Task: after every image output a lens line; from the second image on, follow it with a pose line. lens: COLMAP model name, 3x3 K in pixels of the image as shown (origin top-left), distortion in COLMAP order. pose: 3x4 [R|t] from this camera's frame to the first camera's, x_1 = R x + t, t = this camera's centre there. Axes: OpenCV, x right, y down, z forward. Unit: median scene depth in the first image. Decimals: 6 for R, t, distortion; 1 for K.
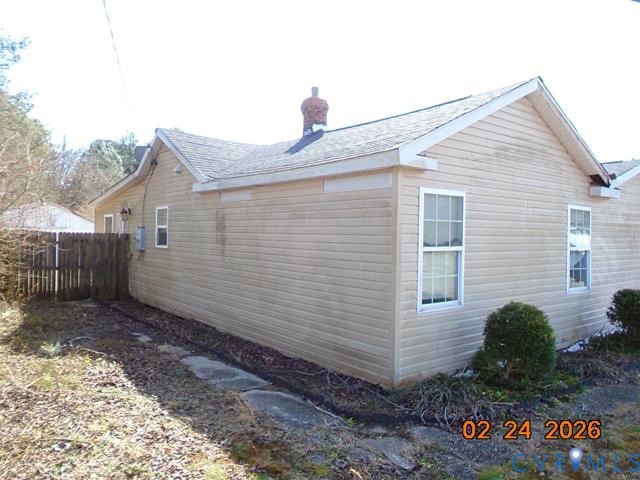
lens RADIAL K [[481.9, 0, 320.1], [0, 481.9, 240.9], [0, 0, 1]] dist [-0.005505, 0.001847]
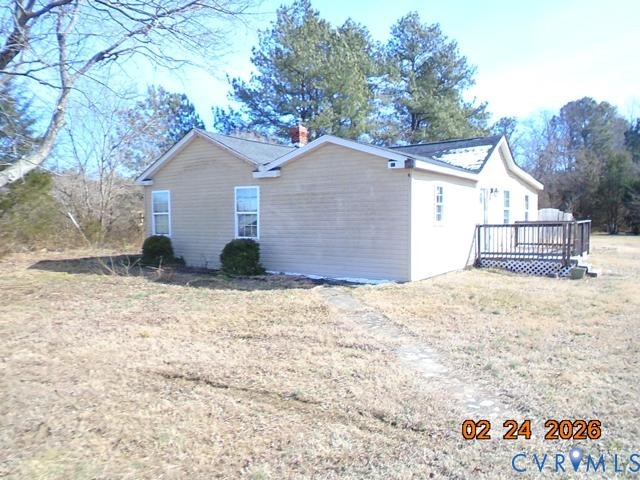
lens RADIAL K [[481.9, 0, 320.3], [0, 481.9, 239.2], [0, 0, 1]] dist [-0.005505, 0.001847]
pose [[0.275317, 0.029092, -0.960913, 2.777532], [0.000869, 0.999534, 0.030510, 0.070371], [0.961353, -0.009235, 0.275164, 1.033311]]
